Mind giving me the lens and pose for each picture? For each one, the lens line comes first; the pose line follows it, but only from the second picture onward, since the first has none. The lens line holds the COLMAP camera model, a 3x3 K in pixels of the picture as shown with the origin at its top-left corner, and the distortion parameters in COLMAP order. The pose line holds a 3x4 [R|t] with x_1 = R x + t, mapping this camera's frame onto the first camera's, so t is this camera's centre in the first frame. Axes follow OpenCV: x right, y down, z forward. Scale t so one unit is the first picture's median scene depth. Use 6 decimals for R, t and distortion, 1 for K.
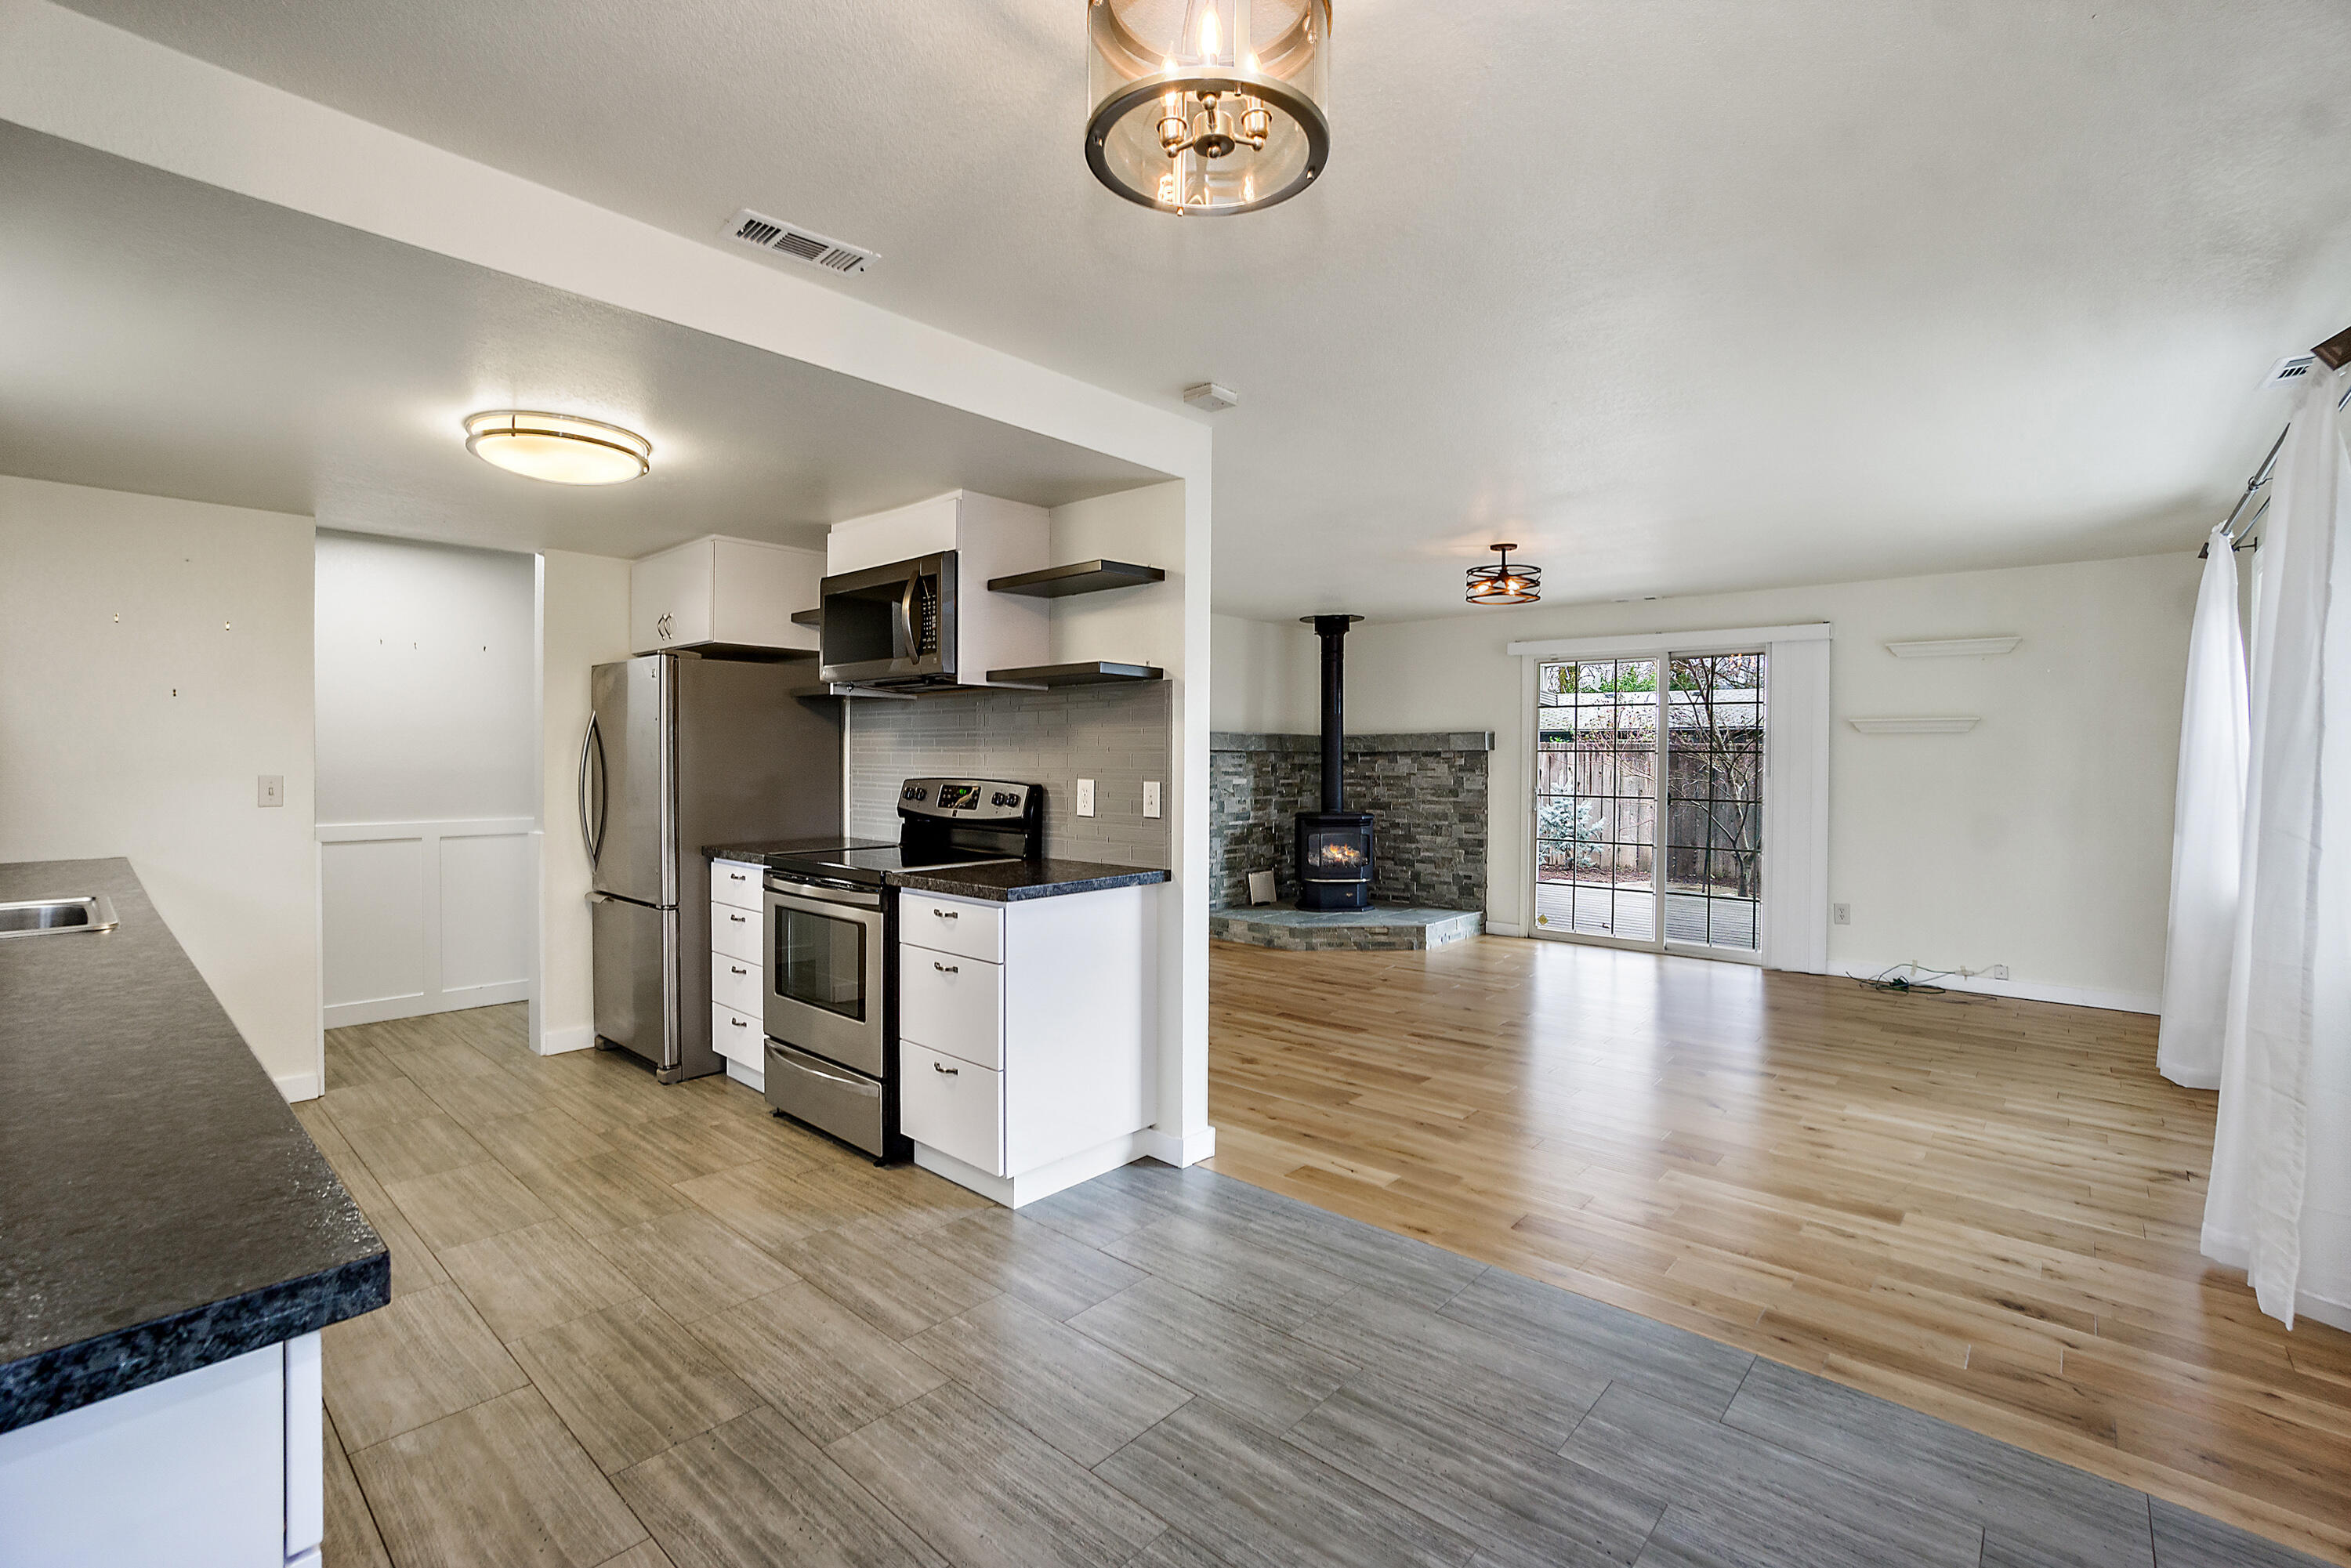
lens RADIAL K [[1032.7, 0, 1164.5], [0, 1032.7, 772.7], [0, 0, 1]] dist [-0.043568, 0.018734]
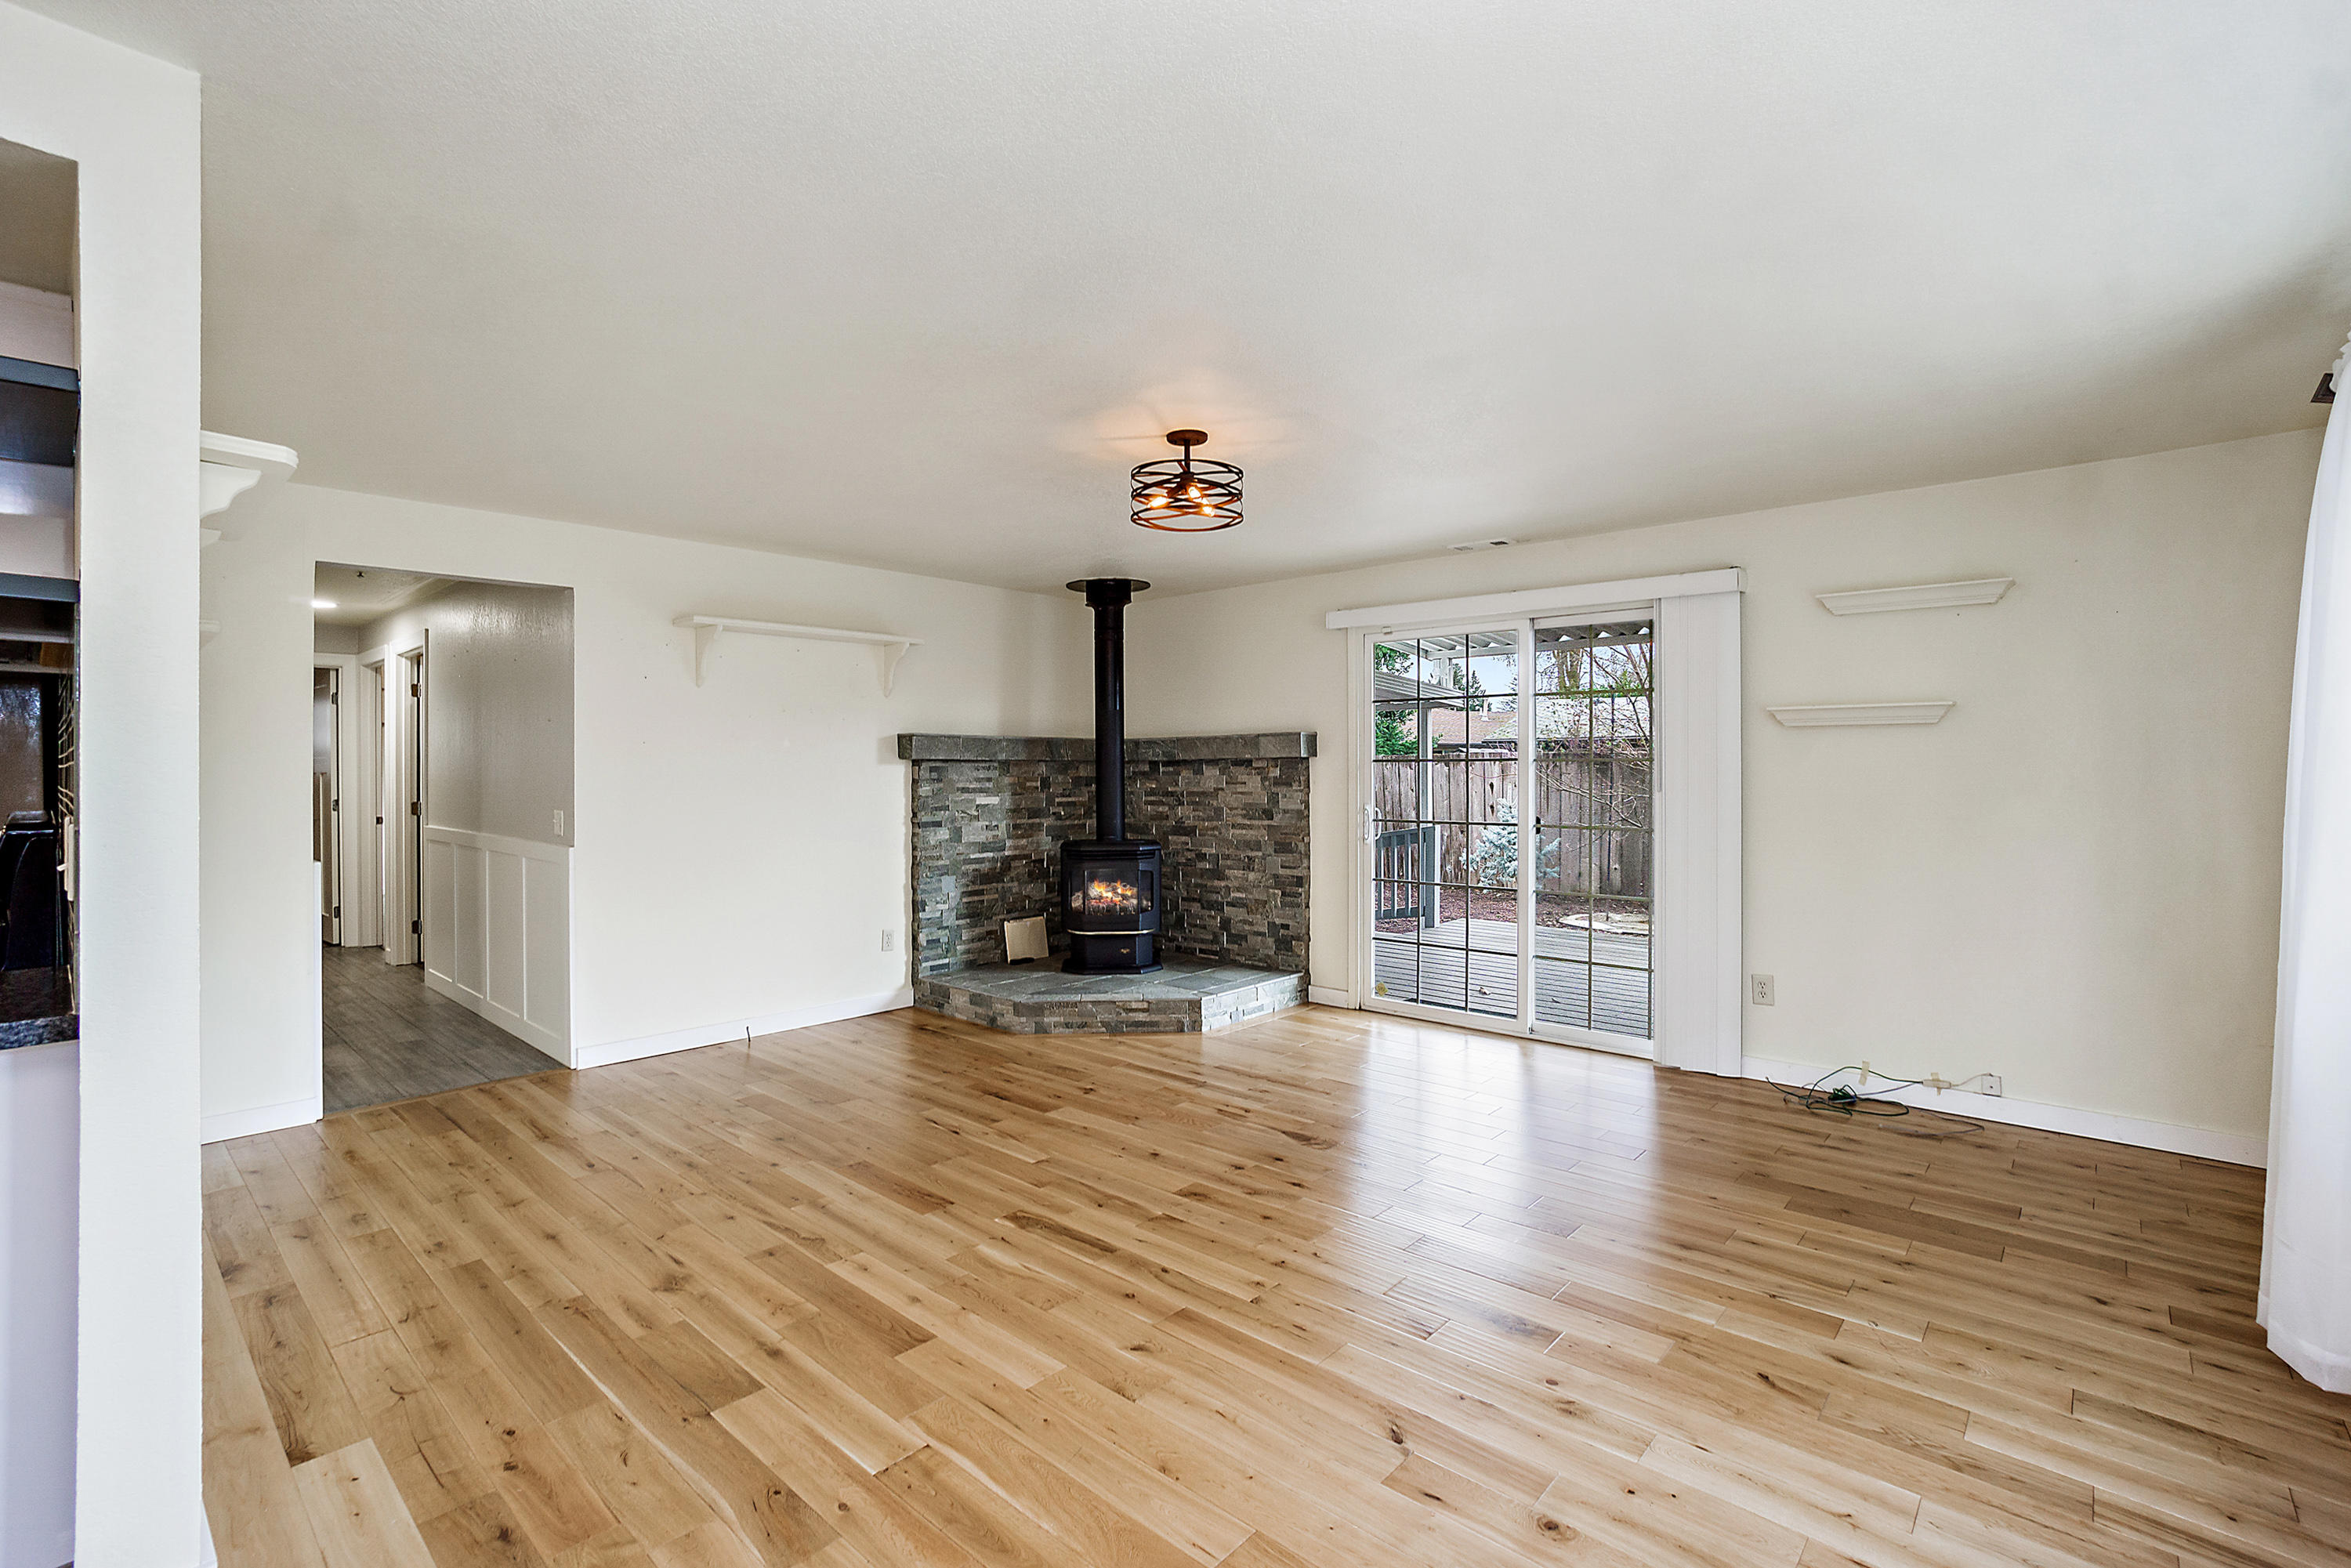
lens RADIAL K [[1056.9, 0, 1170.0], [0, 1056.9, 762.3], [0, 0, 1]] dist [-0.039103, 0.019430]
pose [[0.999983, -0.005913, -0.000091, 0.403889], [0.005910, 0.999740, -0.022021, -0.003235], [0.000221, 0.022020, 0.999758, 0.437819]]
